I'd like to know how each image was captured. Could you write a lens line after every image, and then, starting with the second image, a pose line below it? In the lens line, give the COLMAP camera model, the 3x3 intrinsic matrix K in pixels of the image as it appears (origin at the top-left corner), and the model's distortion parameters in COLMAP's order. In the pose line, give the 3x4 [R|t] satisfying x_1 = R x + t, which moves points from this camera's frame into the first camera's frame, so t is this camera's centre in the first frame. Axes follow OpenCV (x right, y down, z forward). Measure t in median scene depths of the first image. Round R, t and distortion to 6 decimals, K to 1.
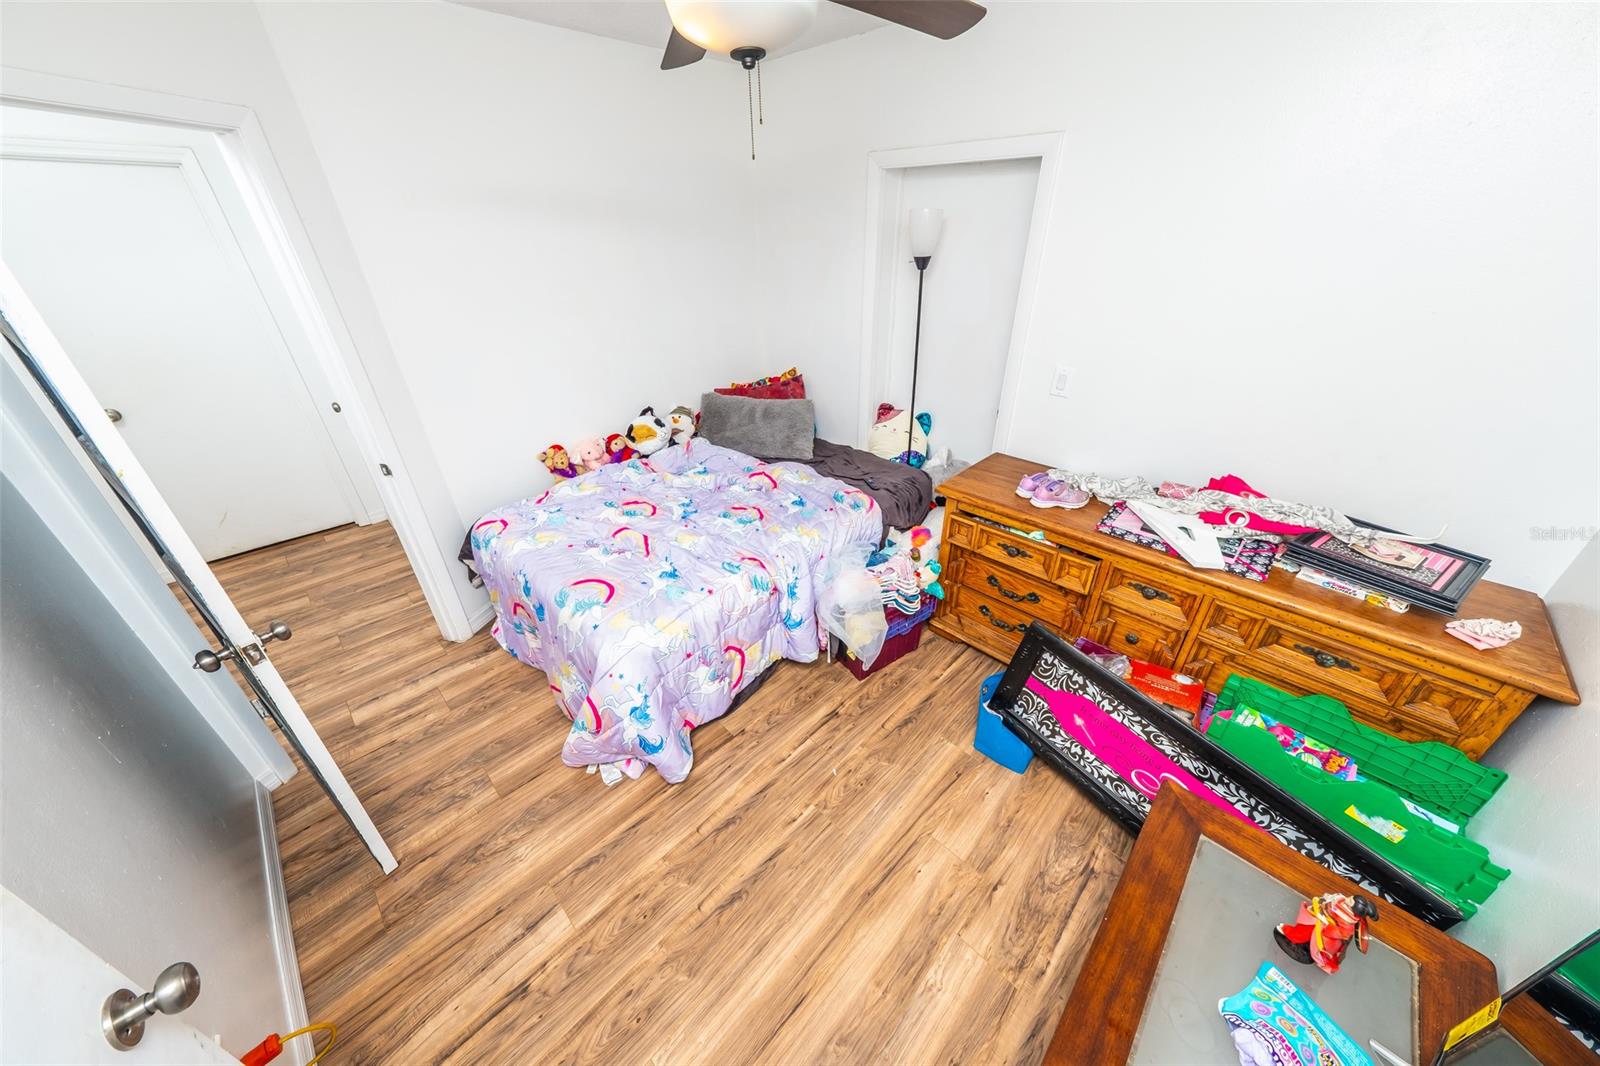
lens RADIAL K [[539.3, 0, 808.2], [0, 539.3, 521.6], [0, 0, 1]] dist [0.048118, -0.005915]
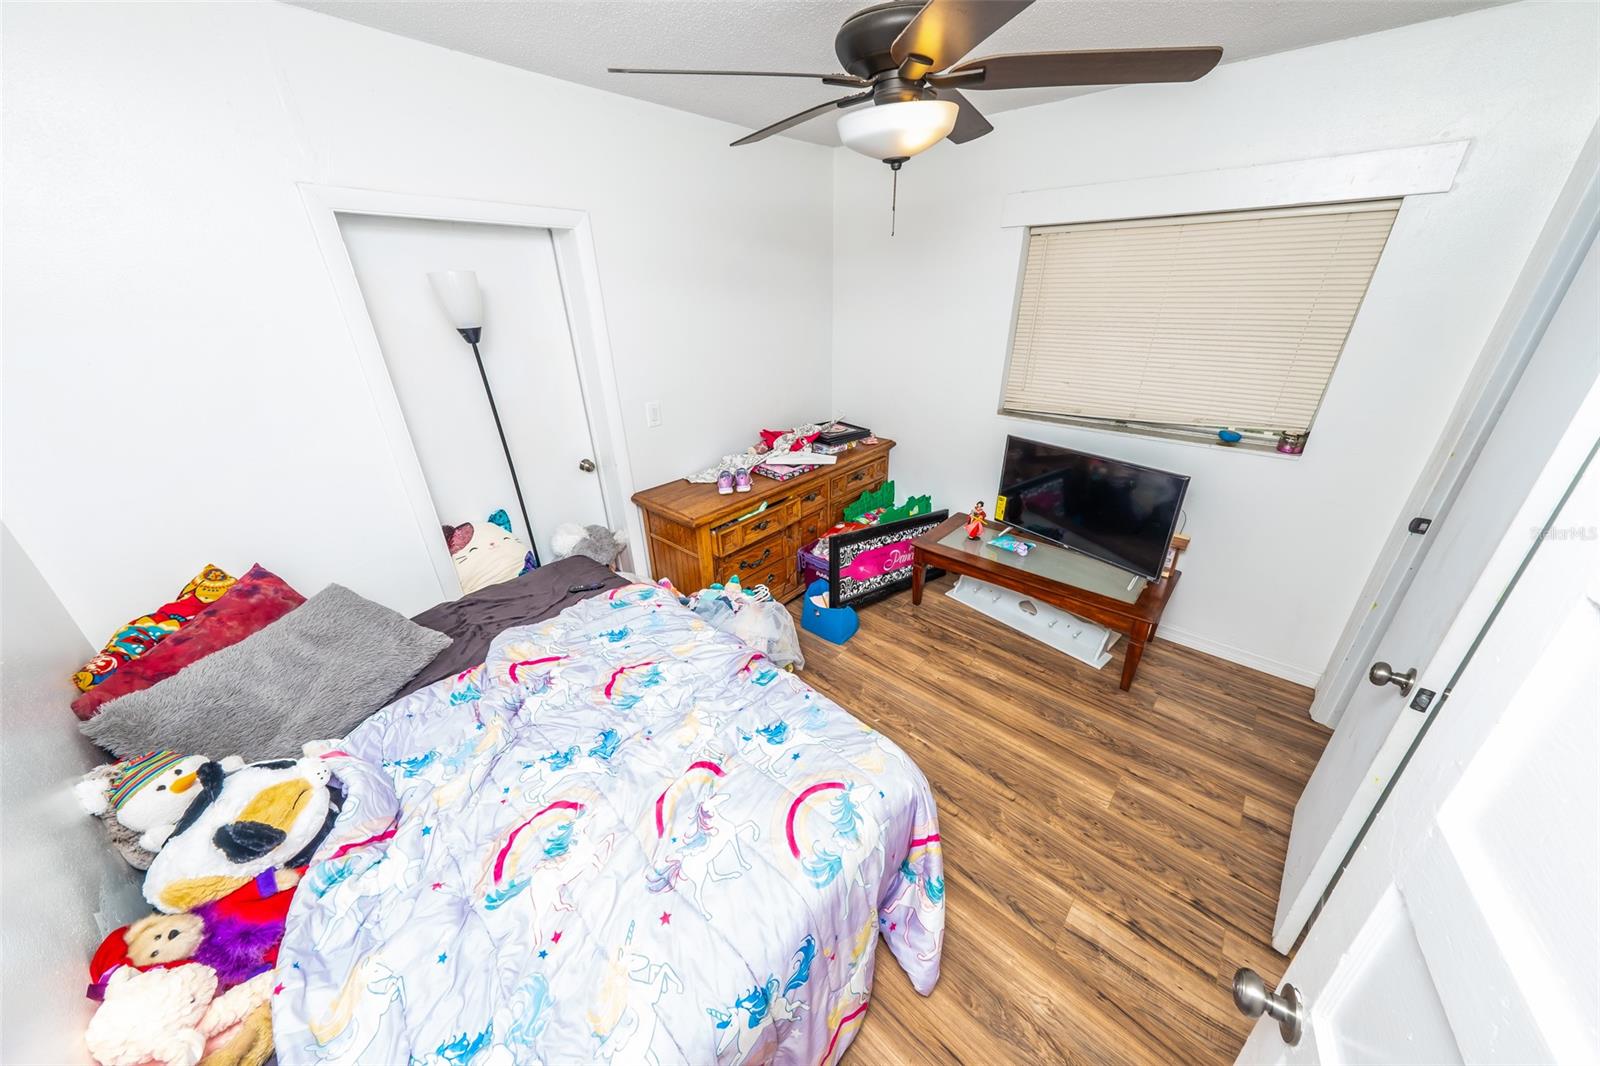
lens RADIAL K [[539.3, 0, 808.2], [0, 539.3, 521.6], [0, 0, 1]] dist [0.048118, -0.005915]
pose [[-0.051154, -0.402597, 0.913947, -1.003693], [0.496120, 0.783994, 0.373120, -0.472995], [-0.866746, 0.472514, 0.159633, 0.852605]]
